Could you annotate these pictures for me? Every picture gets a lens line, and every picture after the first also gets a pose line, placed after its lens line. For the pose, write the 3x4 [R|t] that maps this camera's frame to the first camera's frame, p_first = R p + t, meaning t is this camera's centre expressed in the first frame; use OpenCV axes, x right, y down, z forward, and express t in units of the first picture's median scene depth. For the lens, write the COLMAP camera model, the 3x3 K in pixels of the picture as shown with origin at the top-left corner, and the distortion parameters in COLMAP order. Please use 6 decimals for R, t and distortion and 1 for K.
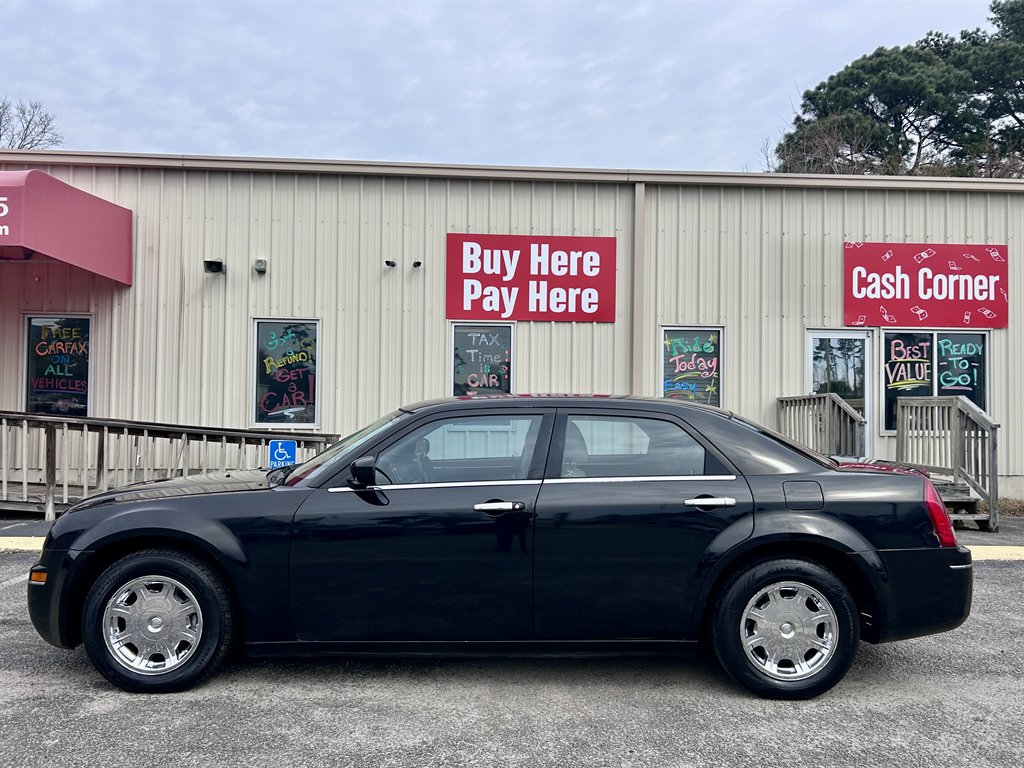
lens RADIAL K [[777.0, 0, 517.4], [0, 777.0, 390.7], [0, 0, 1]] dist [0.063793, -0.073187]
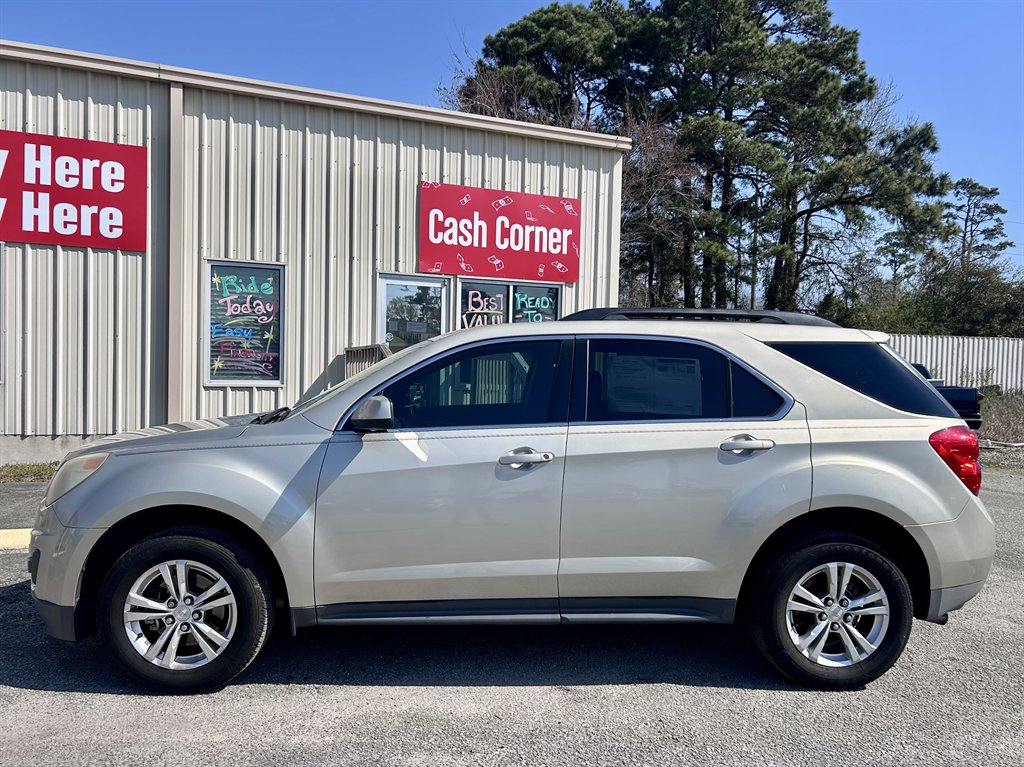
lens RADIAL K [[801.7, 0, 515.4], [0, 801.7, 384.3], [0, 0, 1]] dist [0.065891, -0.071085]
pose [[0.937004, 0.001761, 0.349314, 0.189565], [-0.021878, 0.998320, 0.053652, -0.003250], [-0.348633, -0.057914, 0.935468, 0.058997]]
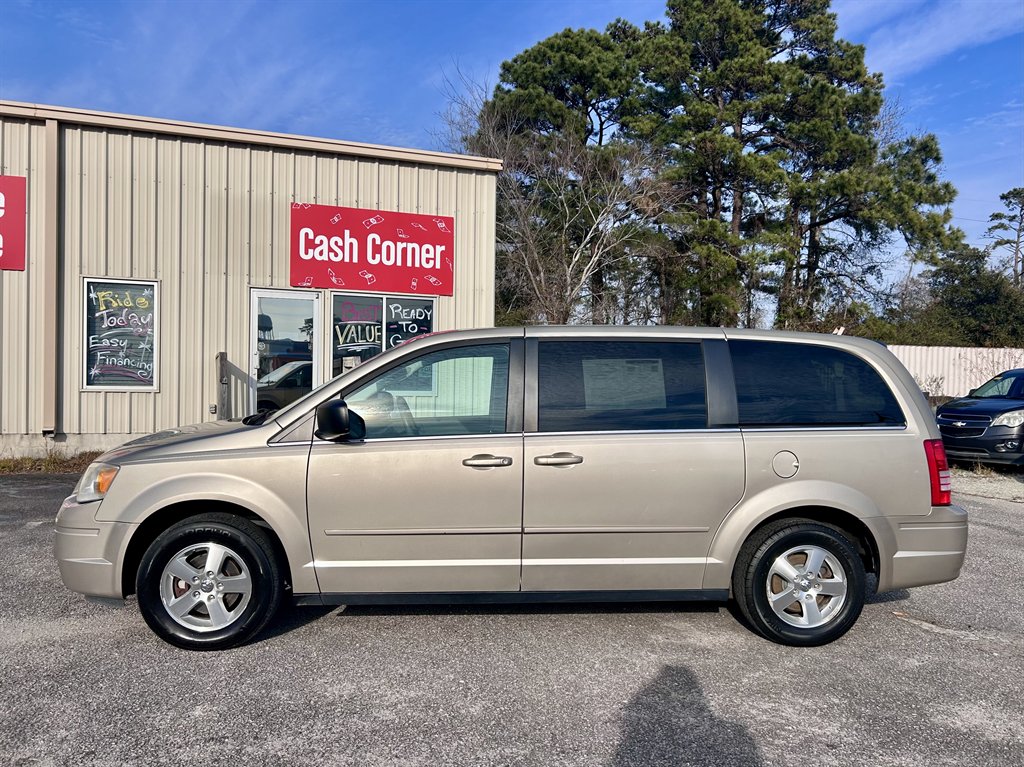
lens RADIAL K [[777.0, 0, 517.4], [0, 777.0, 390.2], [0, 0, 1]] dist [0.063793, -0.073187]
pose [[0.961346, 0.004655, 0.275305, 0.420174], [-0.018381, 0.998712, 0.047297, -0.002193], [-0.274730, -0.050530, 0.960193, -0.050555]]
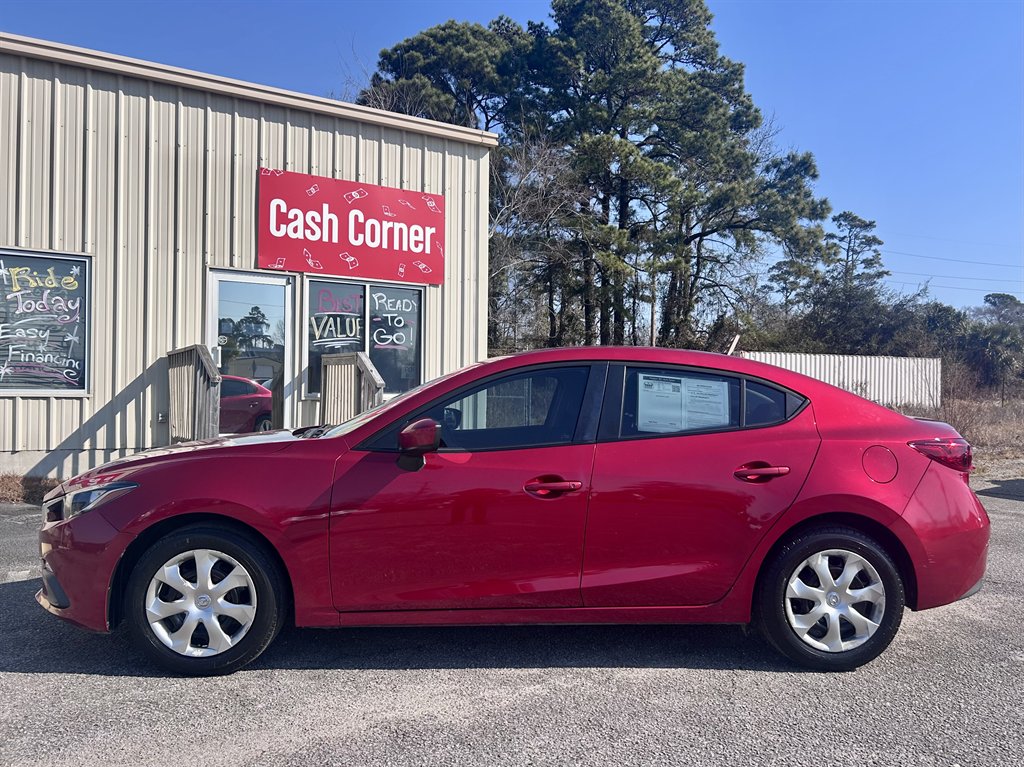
lens RADIAL K [[802.0, 0, 534.8], [0, 802.0, 388.0], [0, 0, 1]] dist [0.067603, -0.084514]
pose [[0.882493, 0.004784, 0.470302, 0.271659], [-0.019118, 0.999487, 0.025707, 0.016853], [-0.469937, -0.031678, 0.882131, 0.101522]]
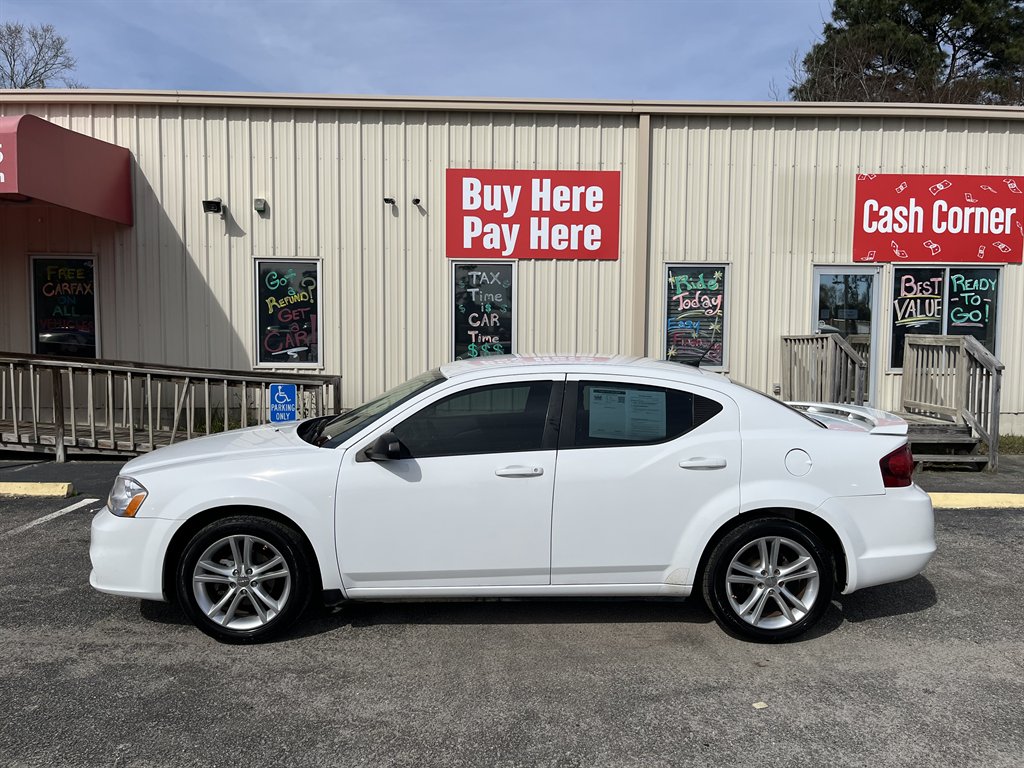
lens RADIAL K [[773.6, 0, 515.2], [0, 773.6, 385.2], [0, 0, 1]] dist [0.062373, -0.089599]
pose [[0.999513, -0.000778, -0.031189, 0.025831], [0.003734, 0.995486, 0.094840, -0.022863], [0.030975, -0.094910, 0.995004, 0.005229]]
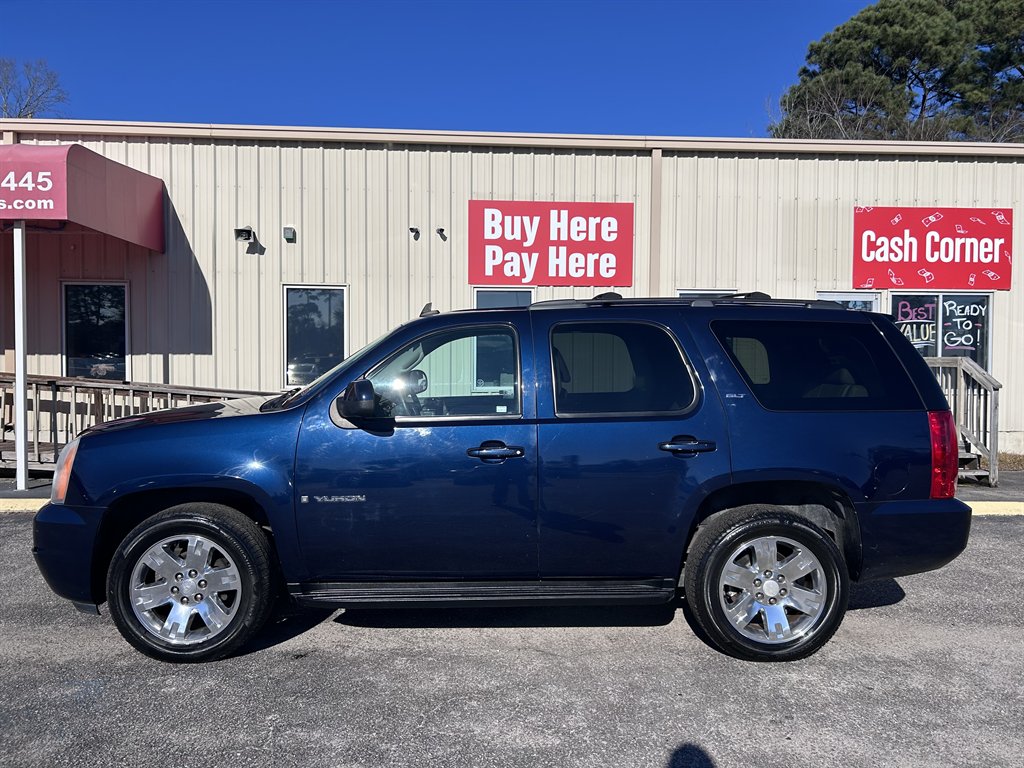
lens RADIAL K [[766.8, 0, 522.1], [0, 766.8, 386.0], [0, 0, 1]] dist [0.056866, -0.061141]
pose [[0.999980, -0.005477, 0.003150, -0.024086], [0.005292, 0.998416, 0.056018, -0.013694], [-0.003452, -0.056001, 0.998425, -0.024870]]
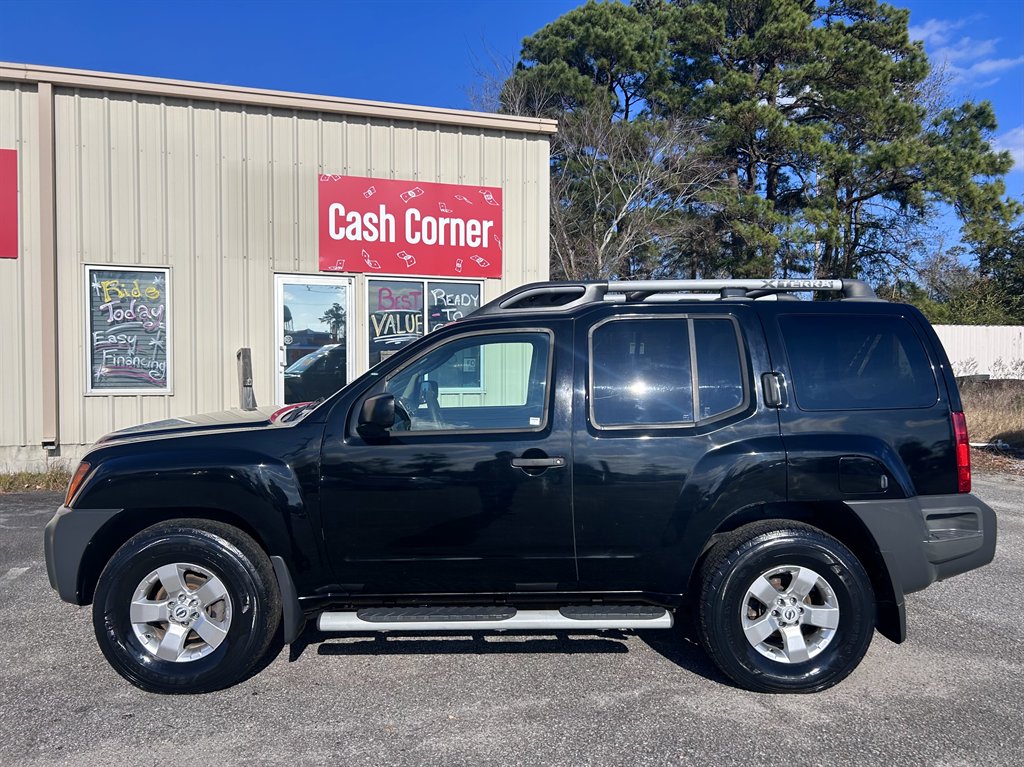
lens RADIAL K [[776.6, 0, 514.1], [0, 776.6, 388.5], [0, 0, 1]] dist [0.055691, -0.064017]
pose [[0.967954, -0.014845, 0.250686, 0.405507], [-0.000907, 0.998038, 0.062602, -0.005626], [-0.251124, -0.060823, 0.966042, 0.092118]]
